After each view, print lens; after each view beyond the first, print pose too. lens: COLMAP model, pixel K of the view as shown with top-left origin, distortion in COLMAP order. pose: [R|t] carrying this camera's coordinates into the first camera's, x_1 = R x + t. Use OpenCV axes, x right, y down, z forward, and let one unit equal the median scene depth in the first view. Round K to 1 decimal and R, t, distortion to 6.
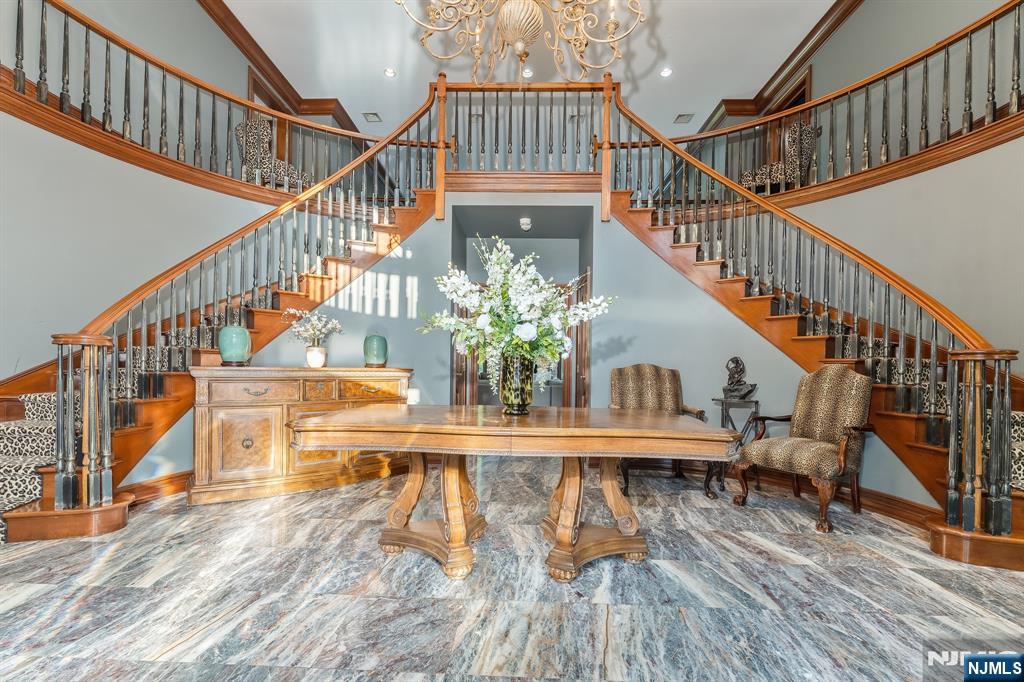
lens RADIAL K [[423.9, 0, 487.2], [0, 423.9, 358.7], [0, 0, 1]] dist [-0.003178, 0.000220]
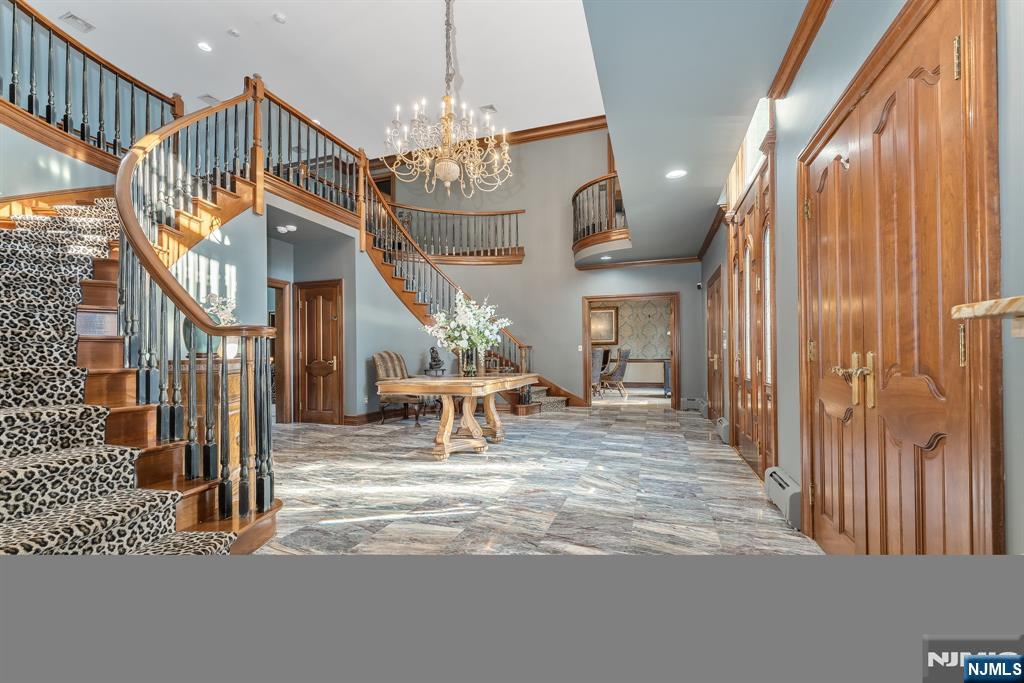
lens RADIAL K [[423.9, 0, 506.3], [0, 423.9, 343.6], [0, 0, 1]] dist [-0.003178, 0.000220]
pose [[0.311202, 0.001720, 0.950342, -1.509246], [0.017035, 0.999828, -0.007388, 0.004586], [-0.950191, 0.018488, 0.311119, 0.182957]]
